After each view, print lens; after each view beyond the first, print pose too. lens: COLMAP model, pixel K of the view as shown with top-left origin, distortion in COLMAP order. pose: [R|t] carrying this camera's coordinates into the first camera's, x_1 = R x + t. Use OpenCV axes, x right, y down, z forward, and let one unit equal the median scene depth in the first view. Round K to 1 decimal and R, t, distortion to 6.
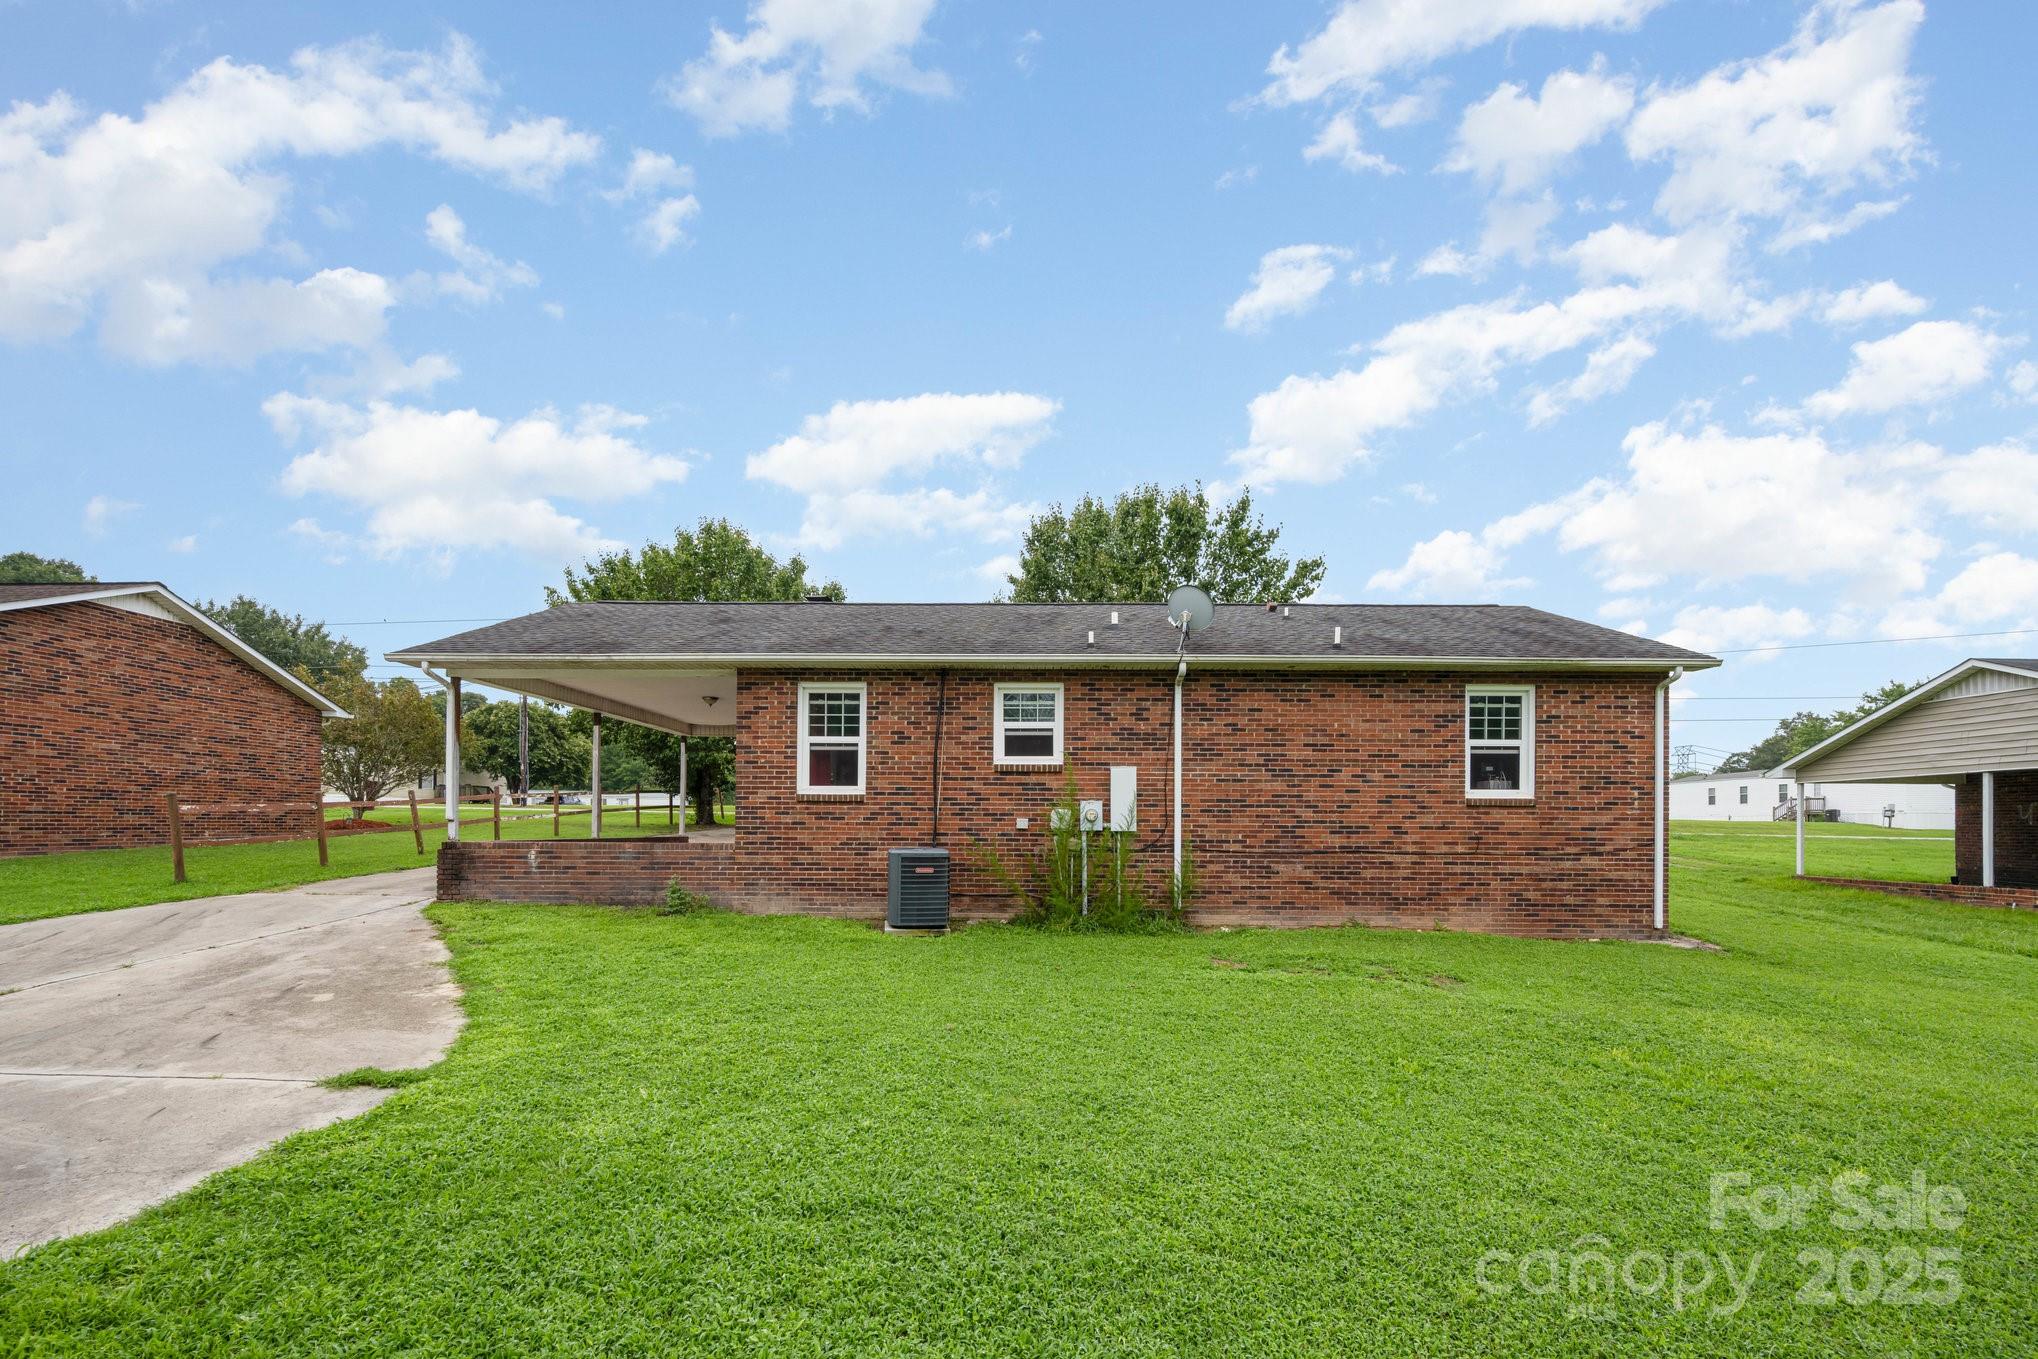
lens RADIAL K [[807.5, 0, 1018.8], [0, 807.5, 716.1], [0, 0, 1]] dist [-0.000352, -0.000062]
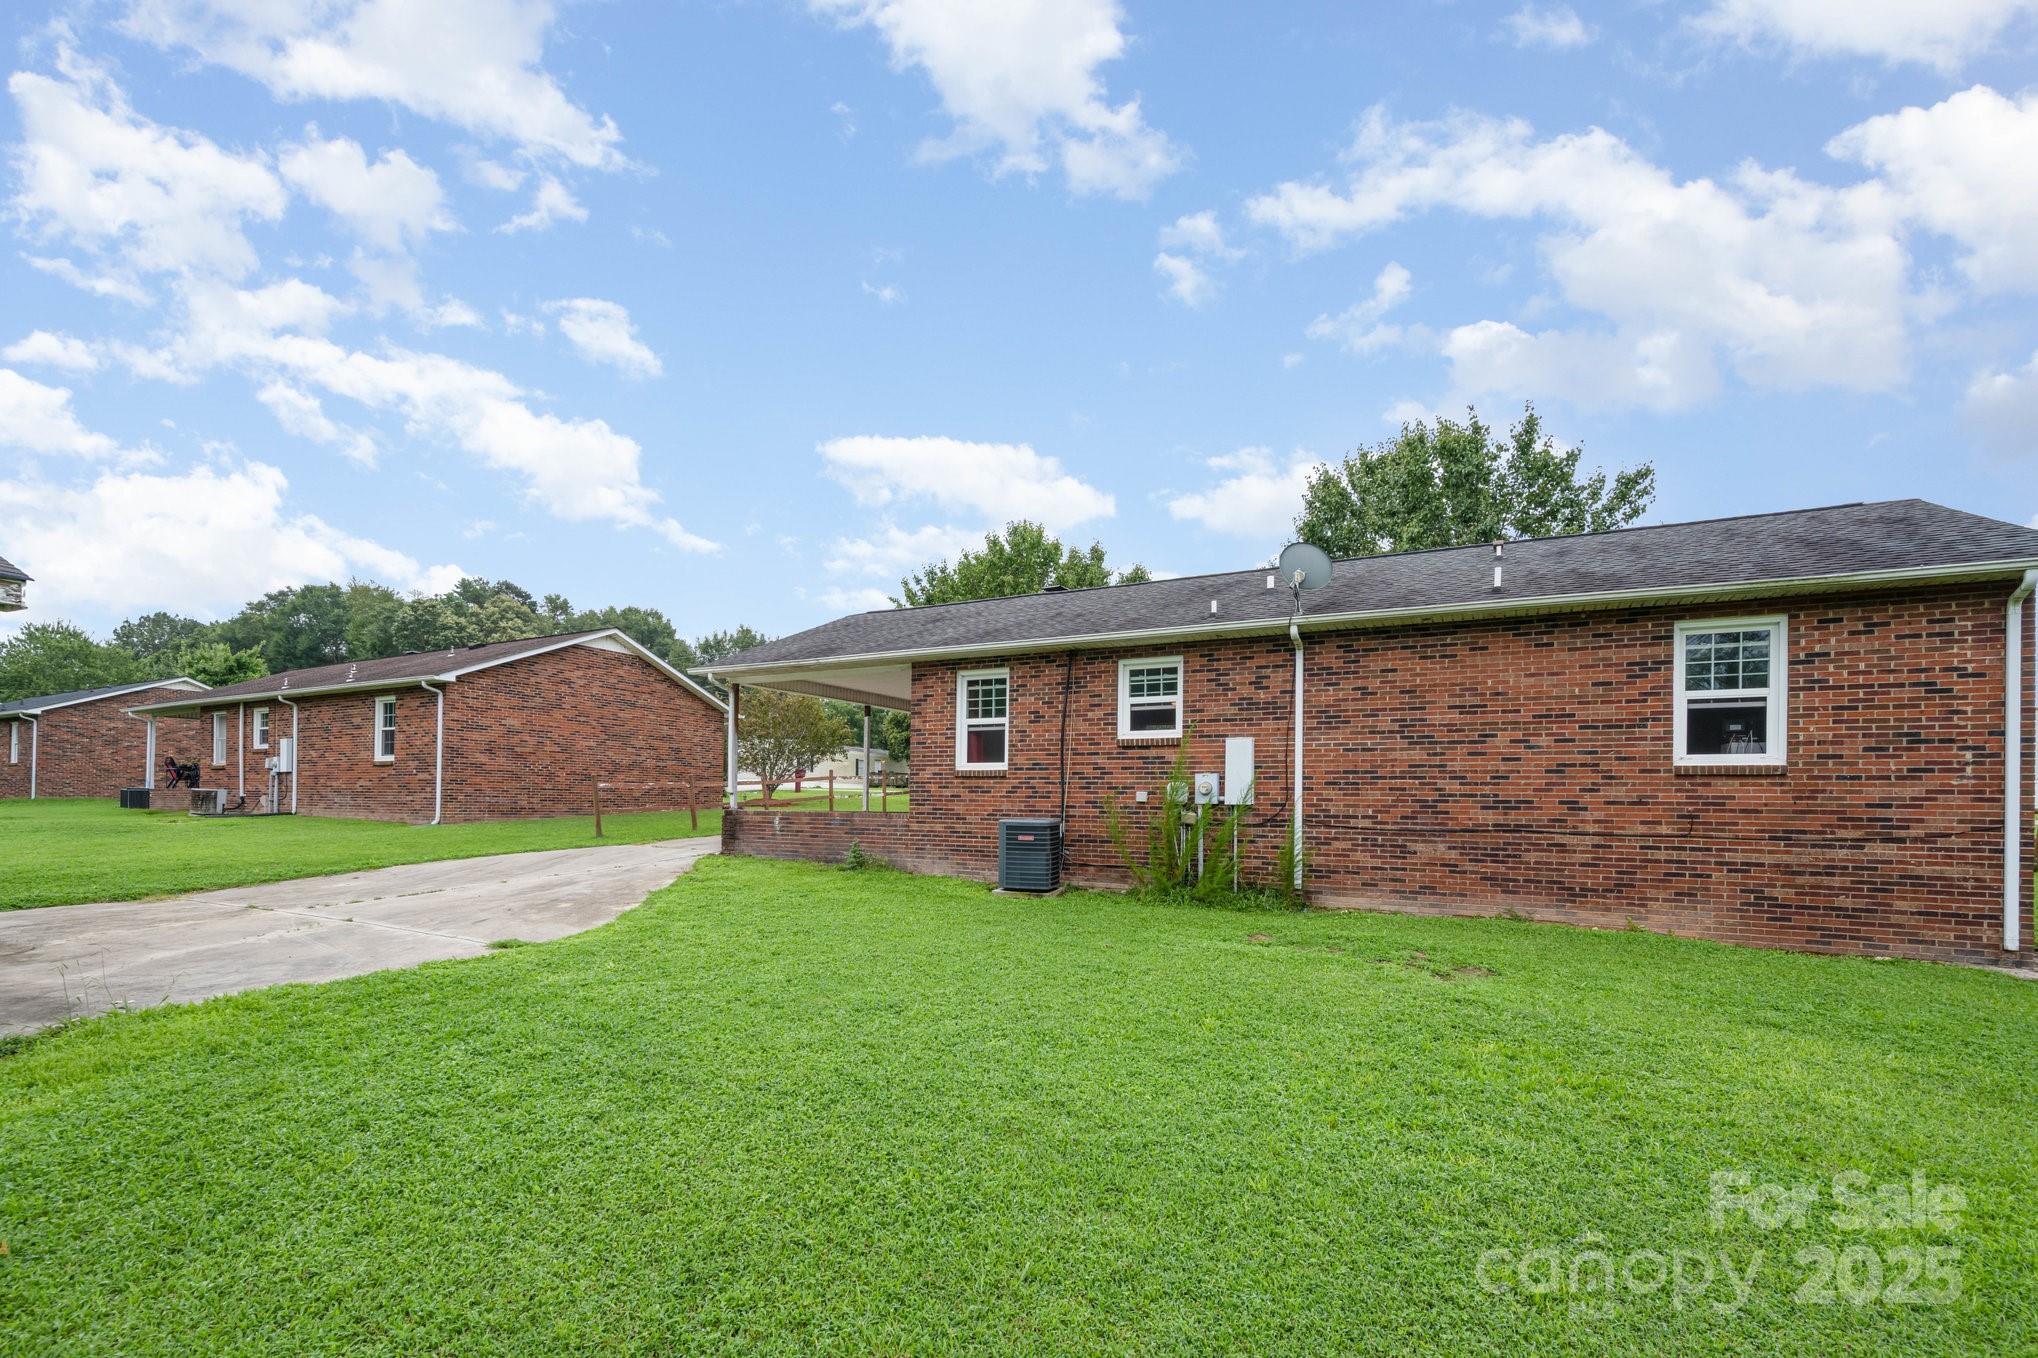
lens RADIAL K [[842.7, 0, 1019.0], [0, 842.7, 679.0], [0, 0, 1]] dist [-0.000329, -0.000064]
pose [[0.896881, -0.058488, -0.438388, 0.337049], [0.049380, 0.998262, -0.032159, 0.011630], [0.439507, 0.007195, 0.898210, -0.021527]]
